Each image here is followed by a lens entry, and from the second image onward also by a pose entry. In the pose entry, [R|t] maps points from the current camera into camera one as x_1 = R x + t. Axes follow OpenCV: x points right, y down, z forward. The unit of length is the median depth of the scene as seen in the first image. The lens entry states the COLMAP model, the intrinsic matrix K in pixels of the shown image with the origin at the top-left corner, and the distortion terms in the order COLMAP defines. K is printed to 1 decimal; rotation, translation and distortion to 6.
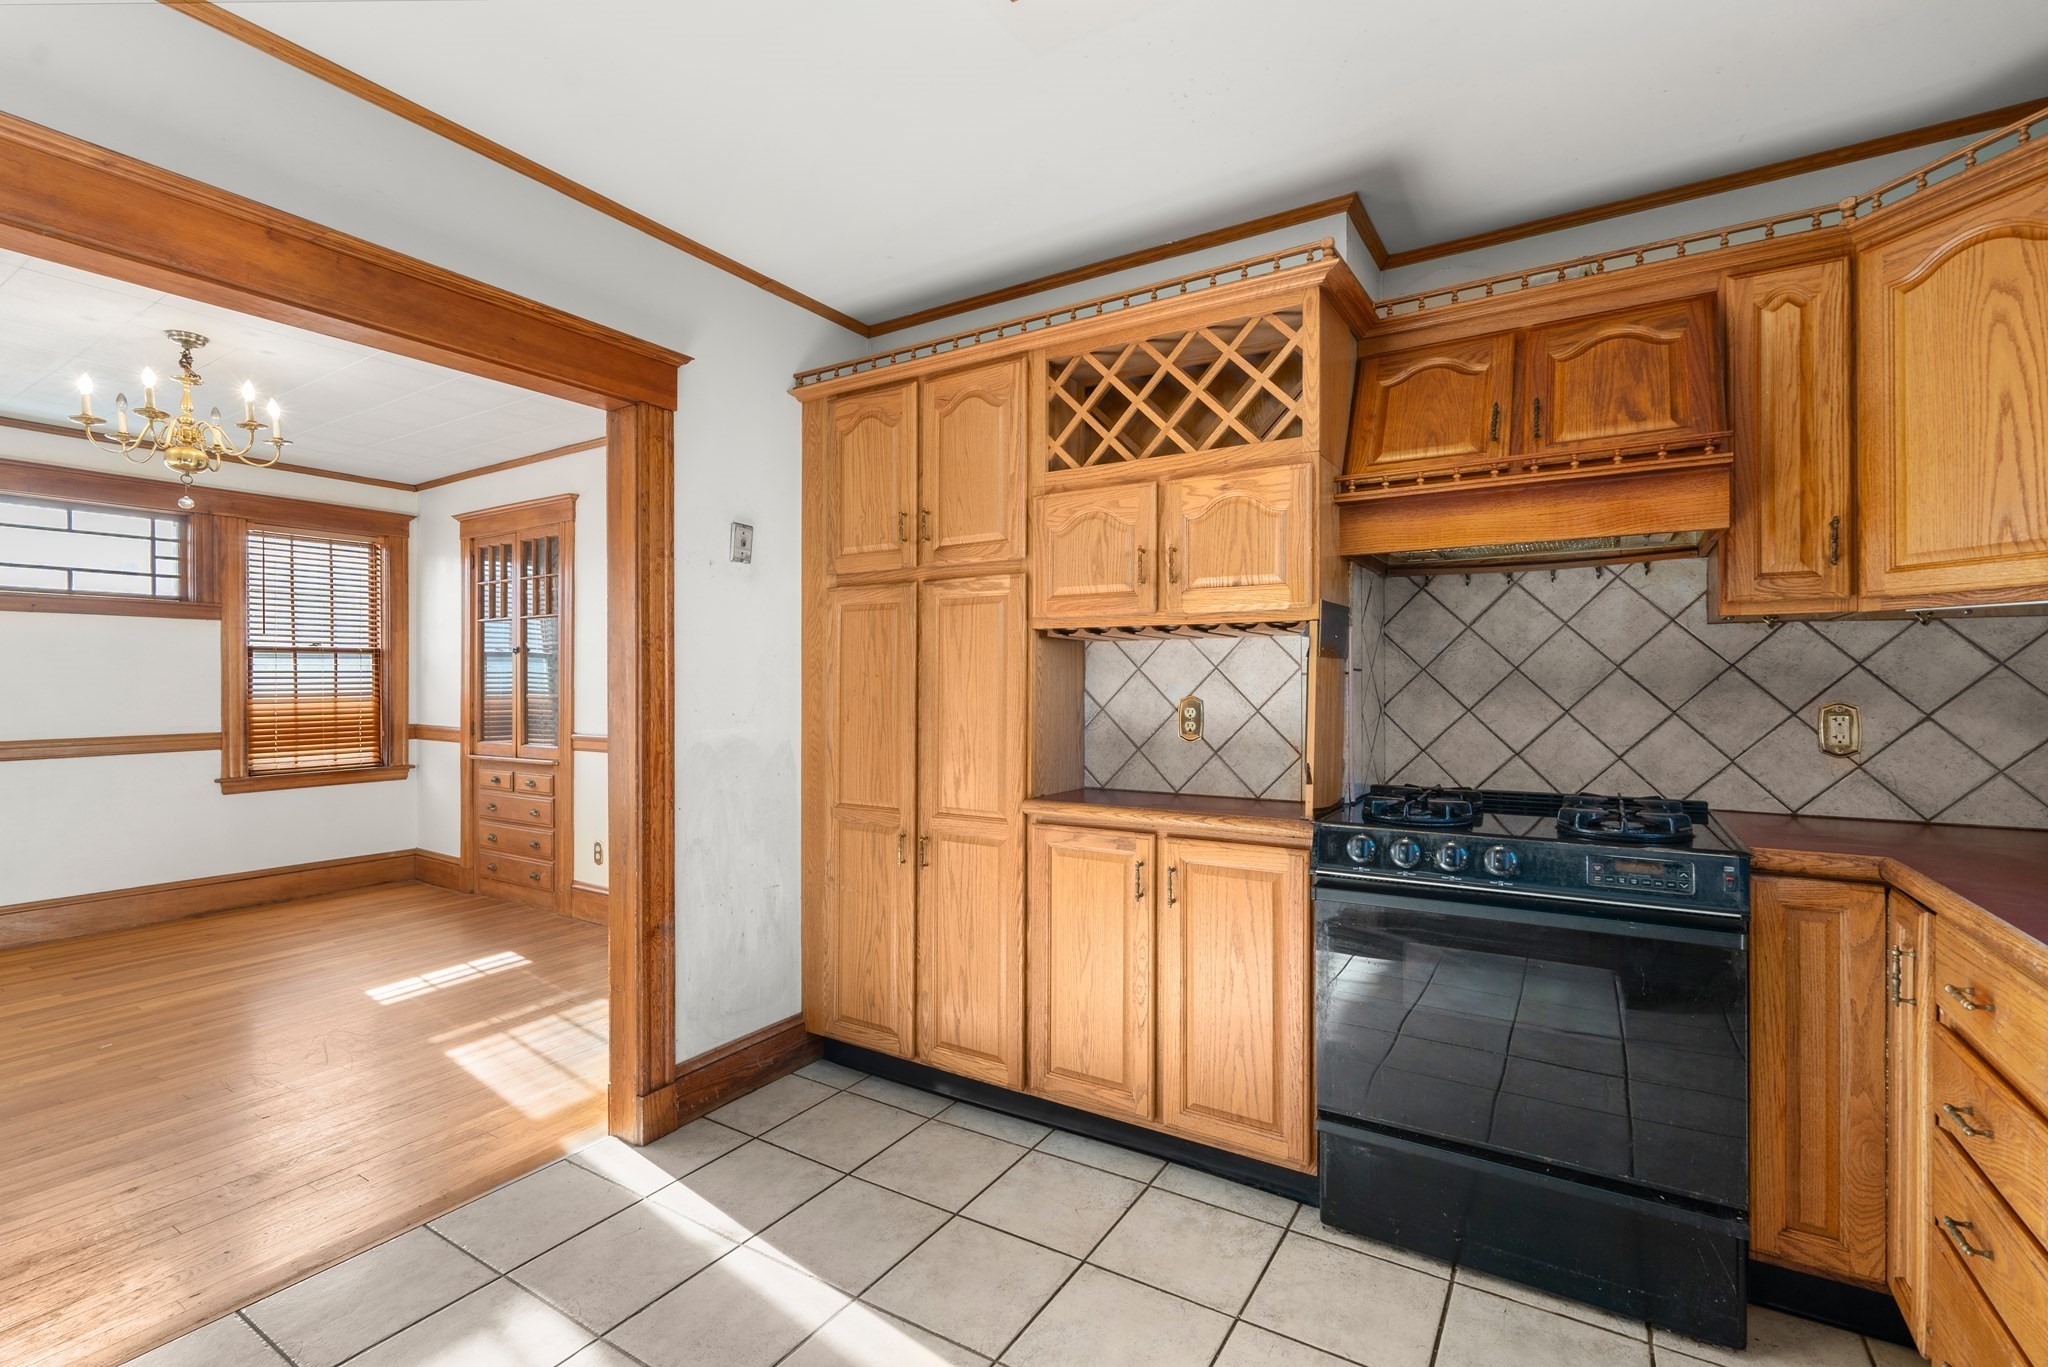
lens RADIAL K [[911.4, 0, 1015.6], [0, 911.4, 684.2], [0, 0, 1]] dist [-0.002199, -0.000768]
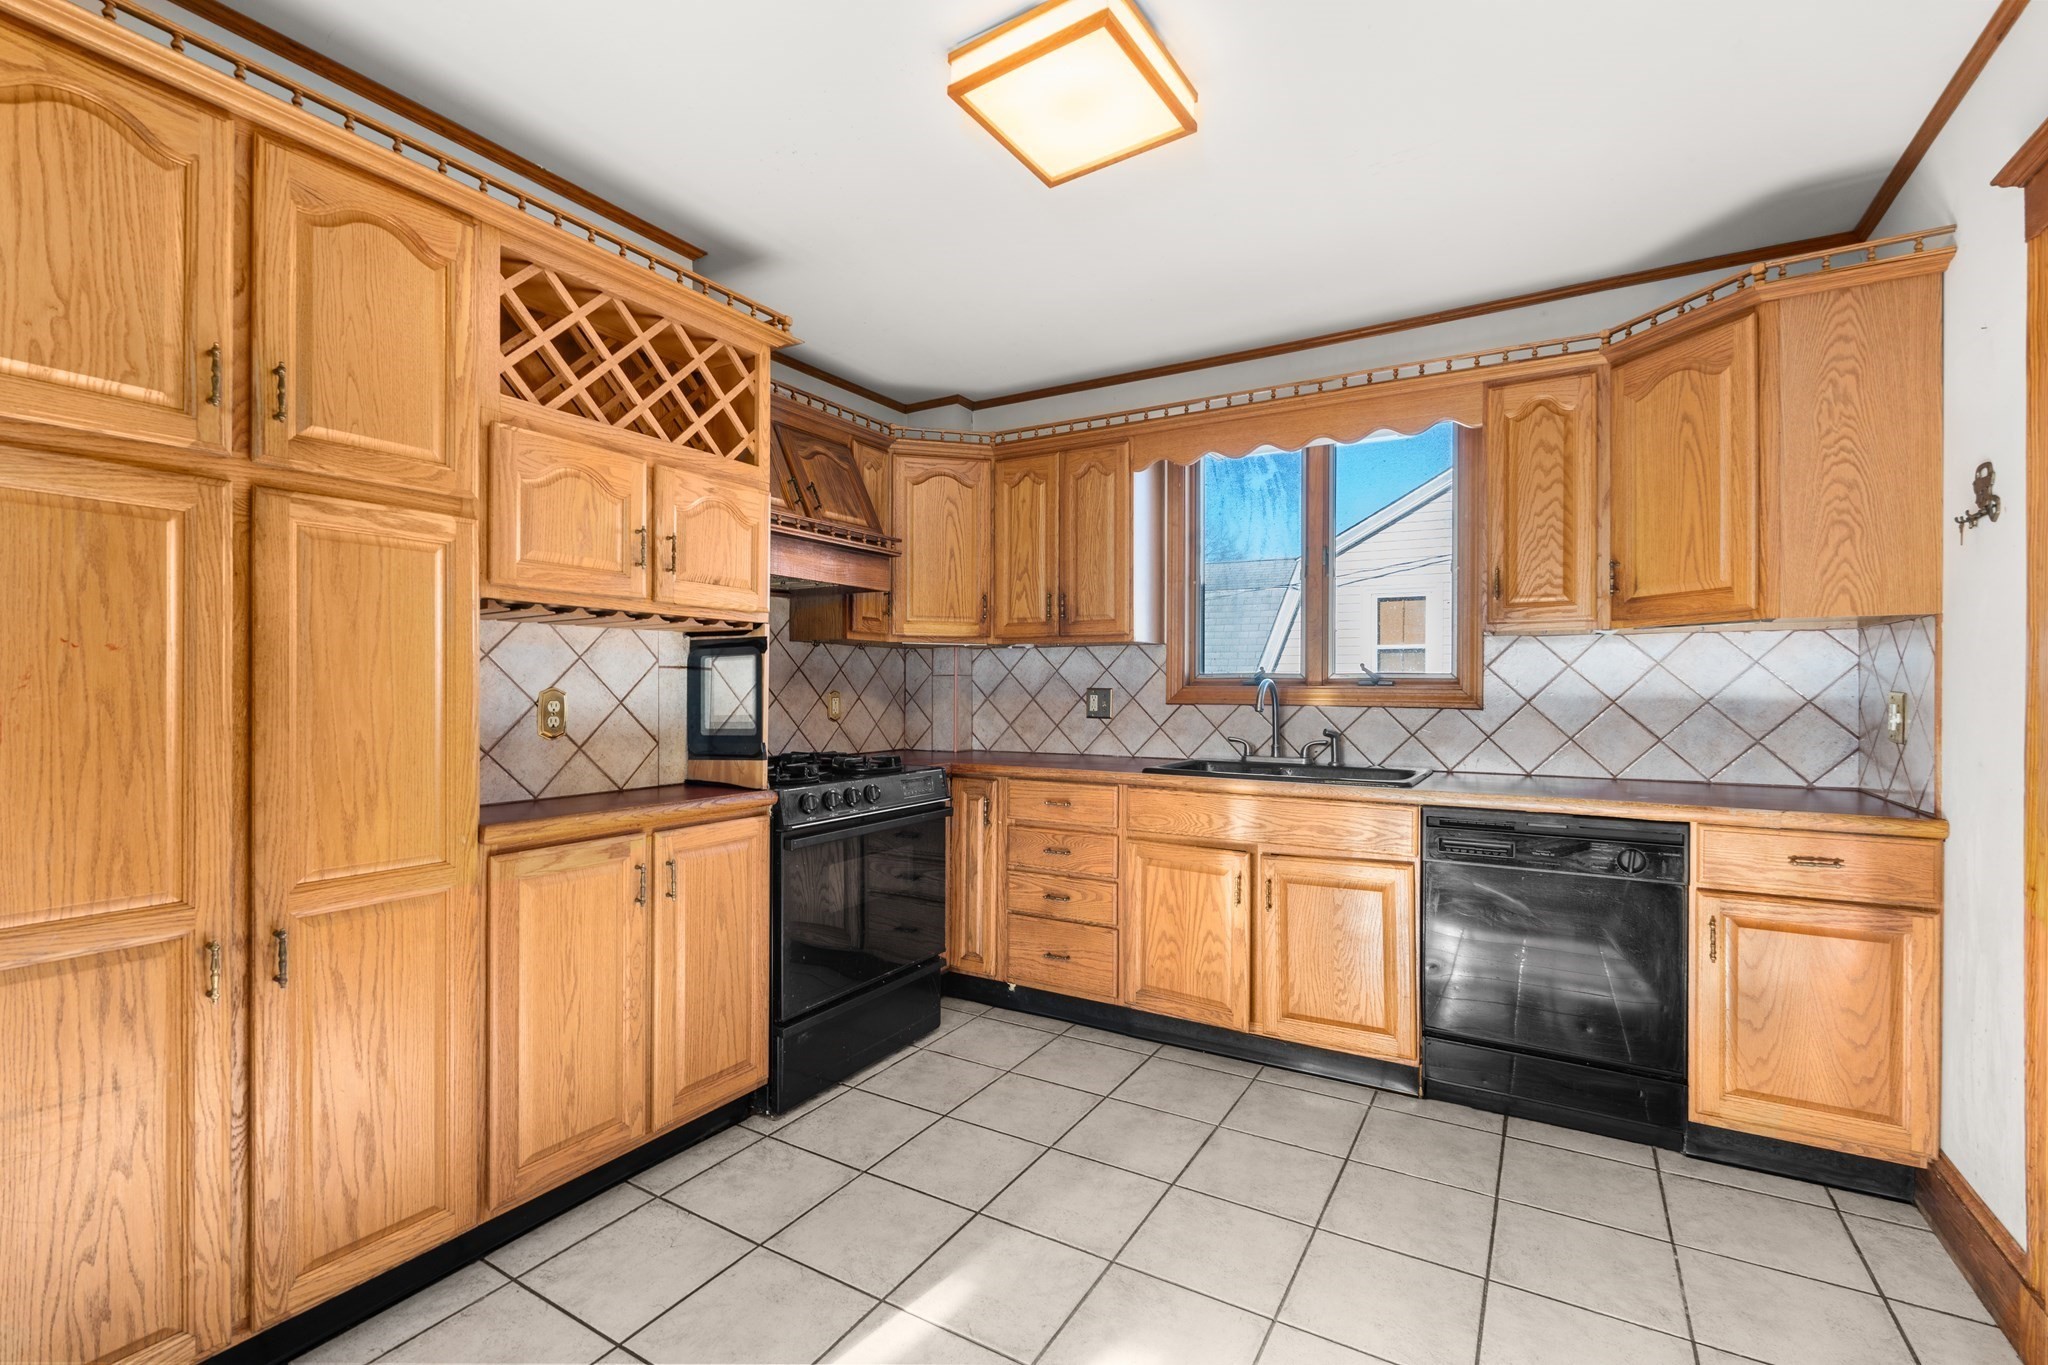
lens RADIAL K [[911.4, 0, 1036.1], [0, 911.4, 684.0], [0, 0, 1]] dist [-0.002199, -0.000768]
pose [[-0.042739, 0.003760, 0.999079, -0.380491], [-0.005975, 0.999974, -0.004019, 0.005406], [-0.999068, -0.006141, -0.042716, 0.297280]]
